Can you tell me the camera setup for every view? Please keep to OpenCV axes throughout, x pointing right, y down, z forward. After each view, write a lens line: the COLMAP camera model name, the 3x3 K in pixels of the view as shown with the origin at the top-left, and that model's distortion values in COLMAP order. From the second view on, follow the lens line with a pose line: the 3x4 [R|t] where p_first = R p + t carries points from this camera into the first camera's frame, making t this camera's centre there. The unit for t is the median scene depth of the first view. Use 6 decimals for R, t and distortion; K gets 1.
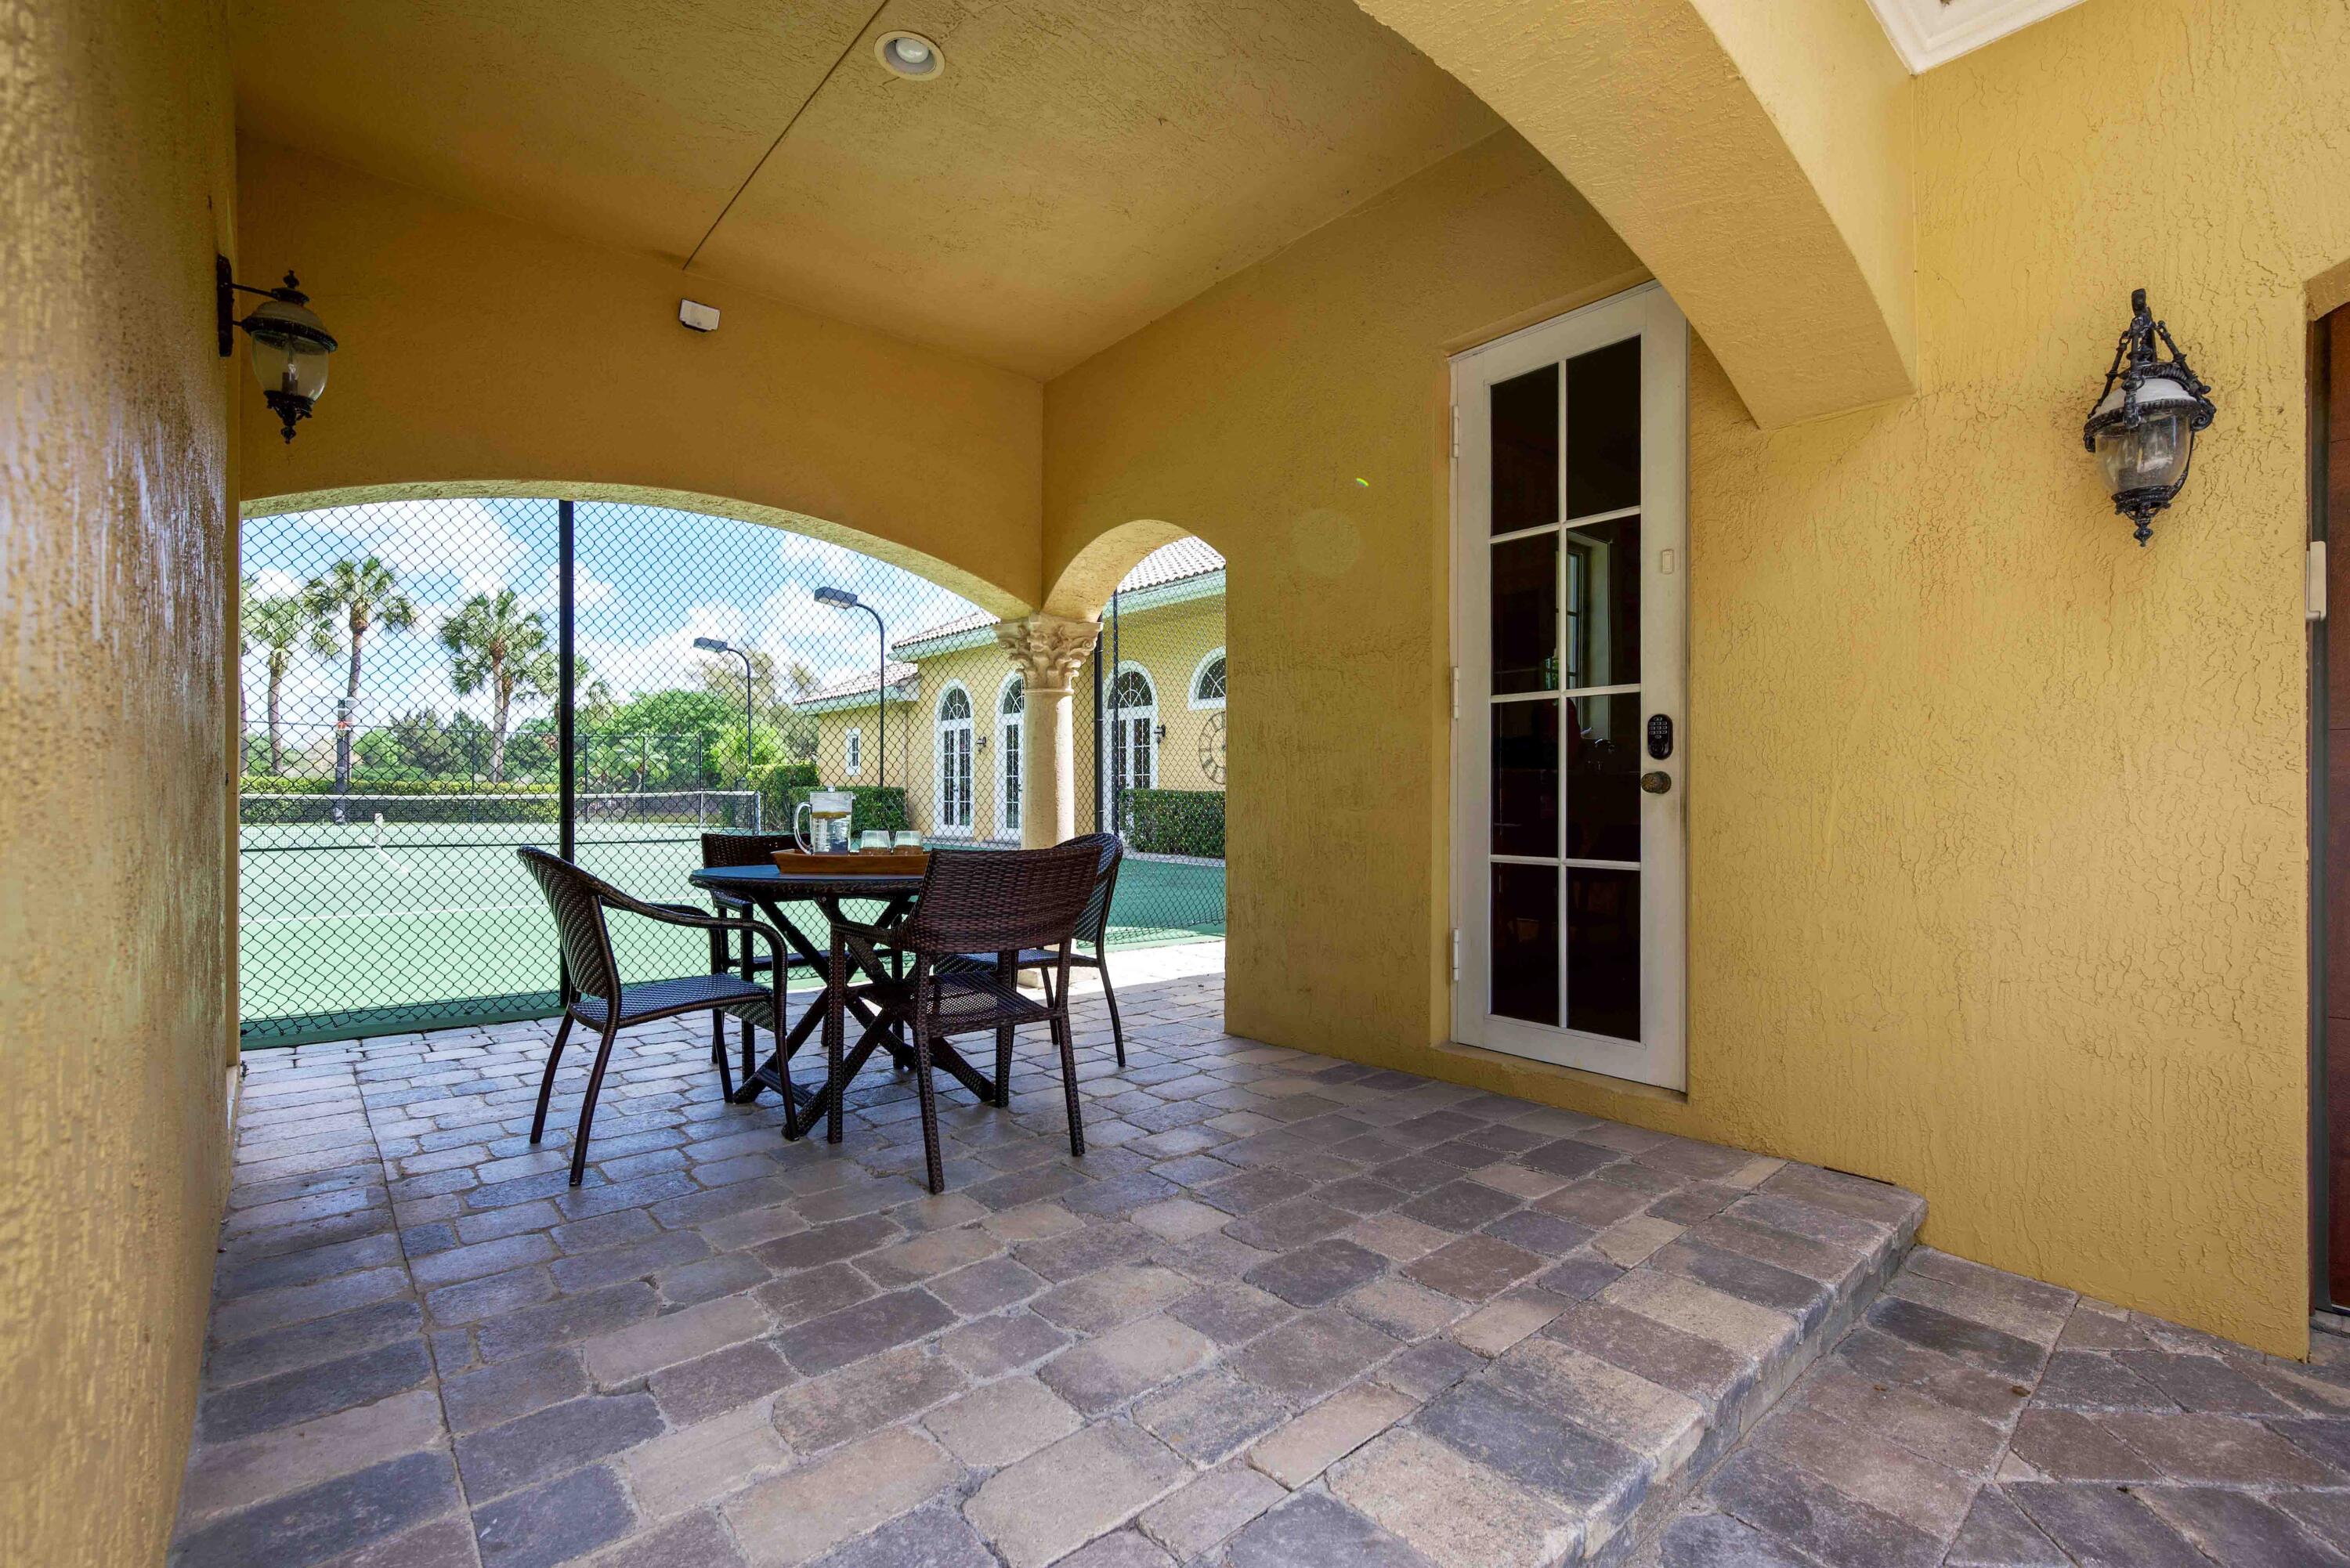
lens RADIAL K [[1053.5, 0, 1175.0], [0, 1053.5, 784.0], [0, 0, 1]] dist [0.000208, 0.000090]
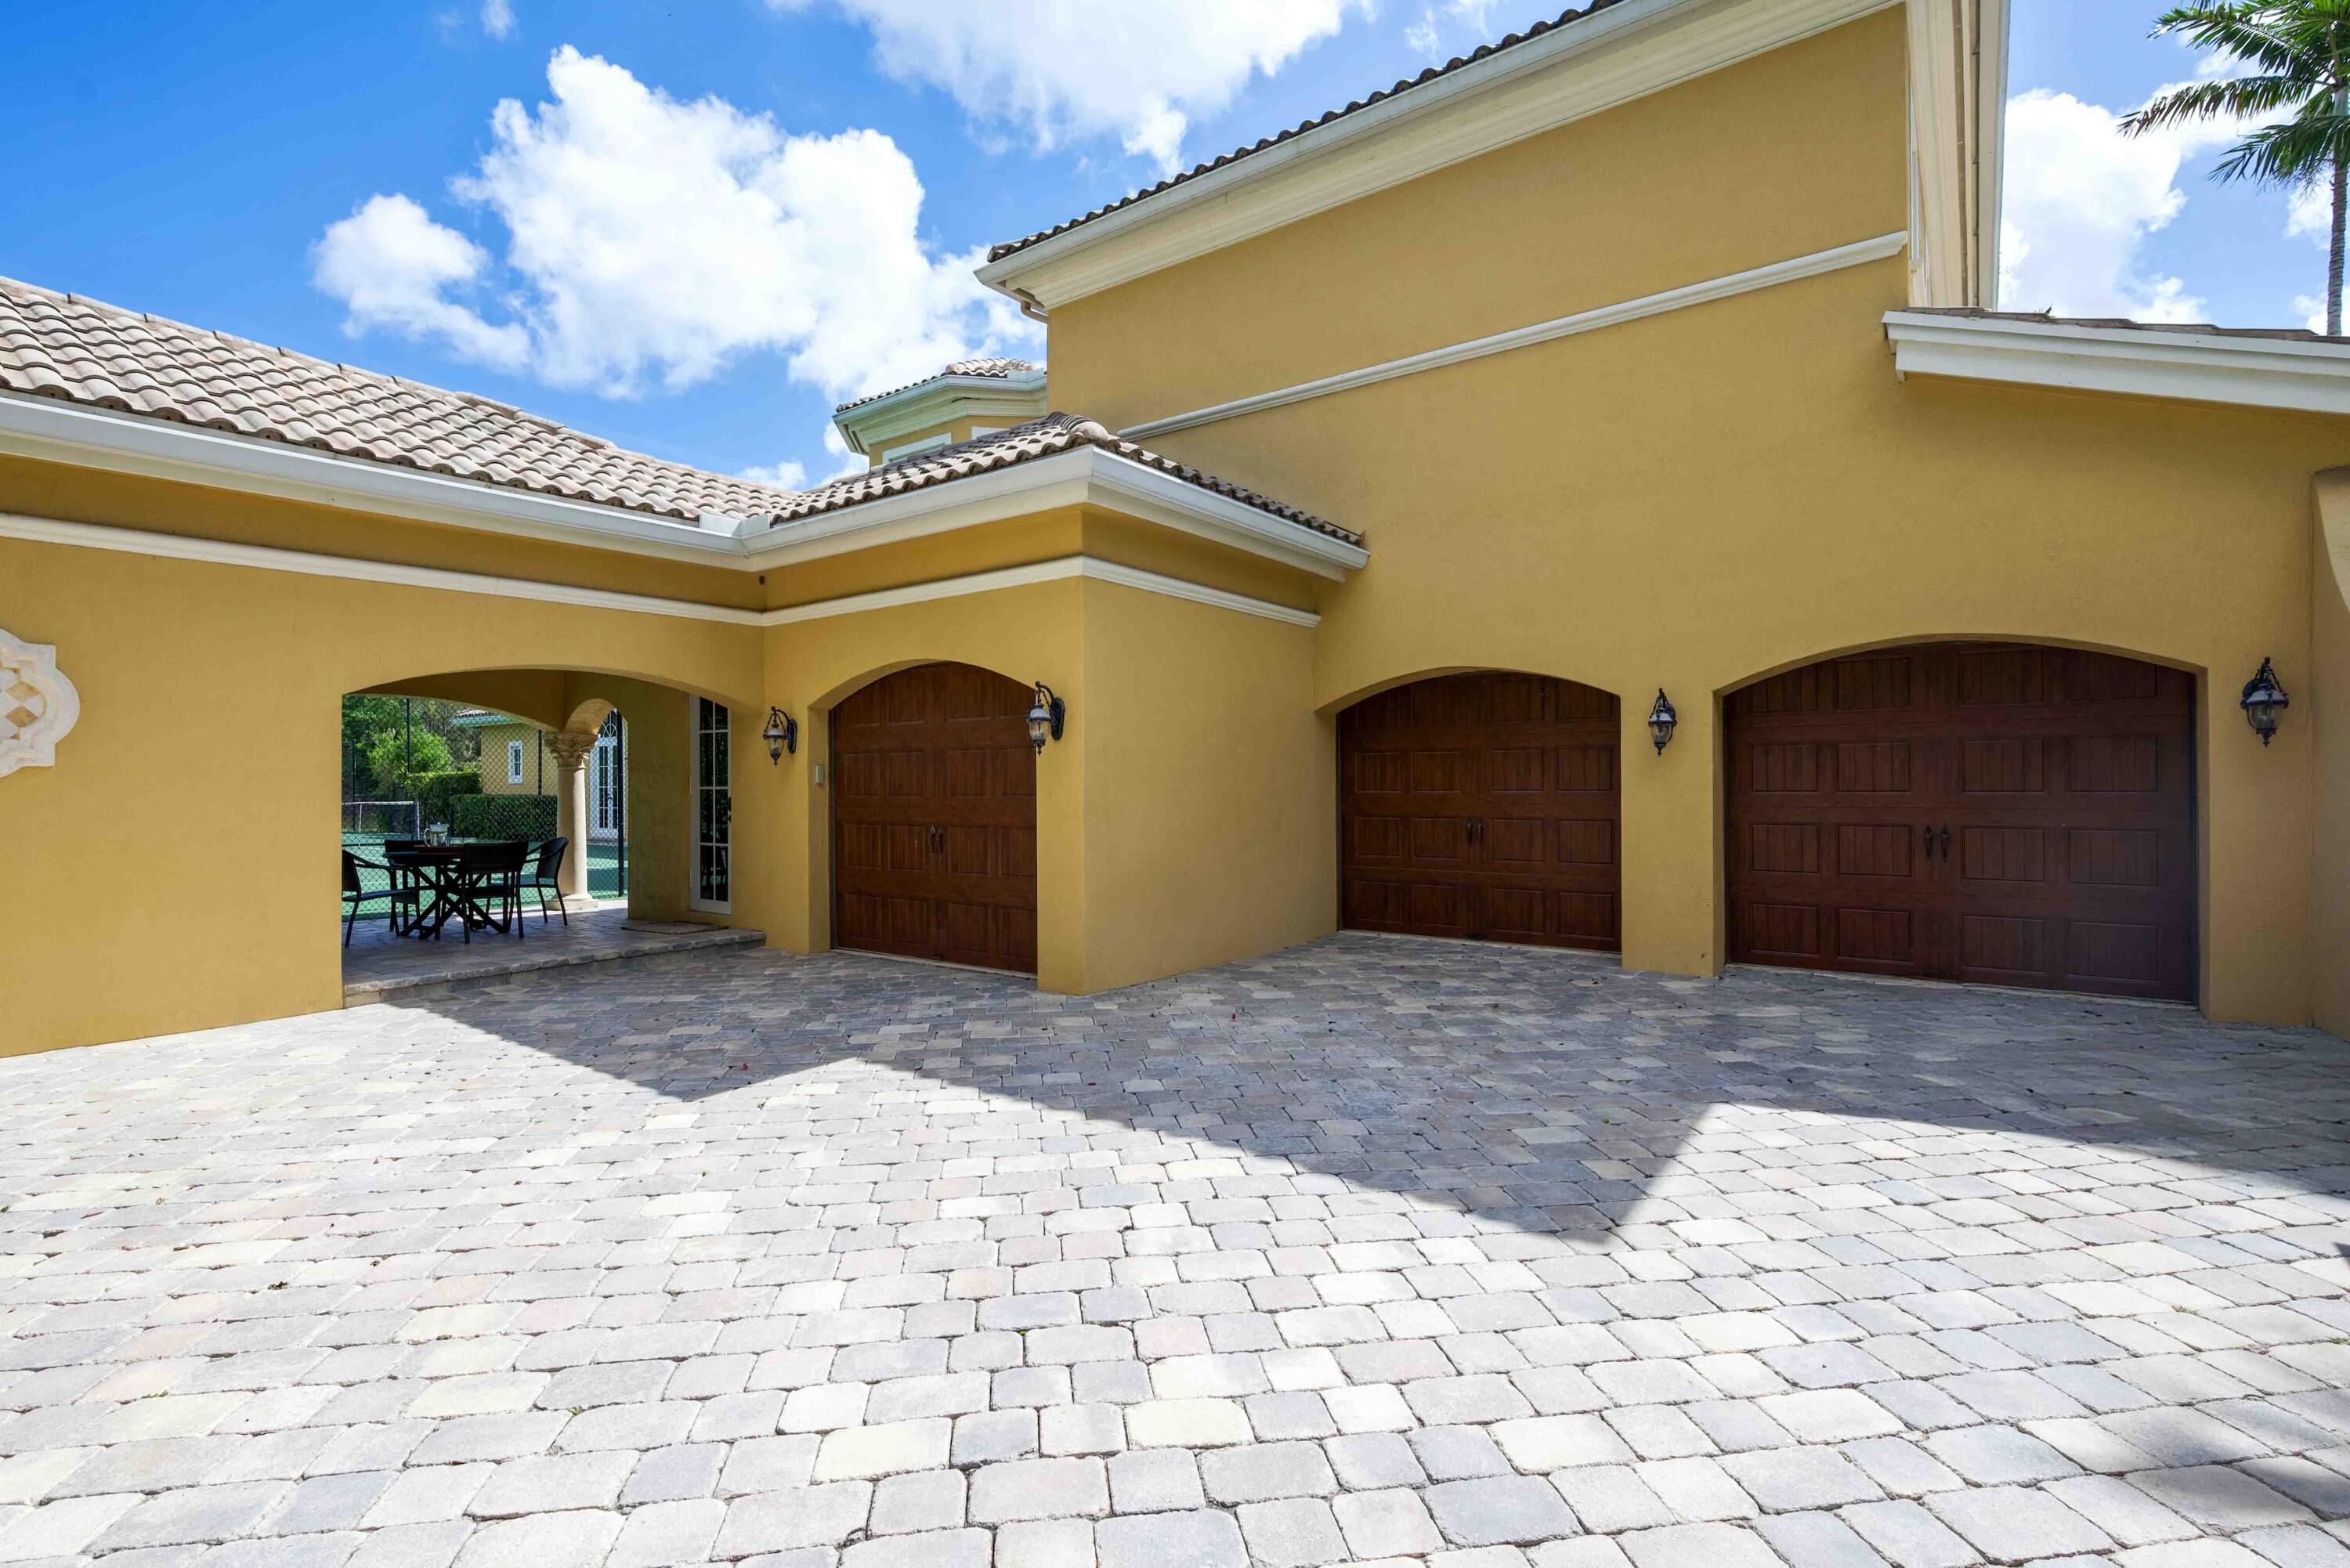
lens RADIAL K [[1082.7, 0, 1175.0], [0, 1082.7, 784.0], [0, 0, 1]] dist [-0.001247, -0.000195]
pose [[0.973417, -0.007949, 0.228903, 0.871140], [0.006107, 0.999943, 0.008755, -0.107528], [-0.228960, -0.007125, 0.973410, -2.121651]]
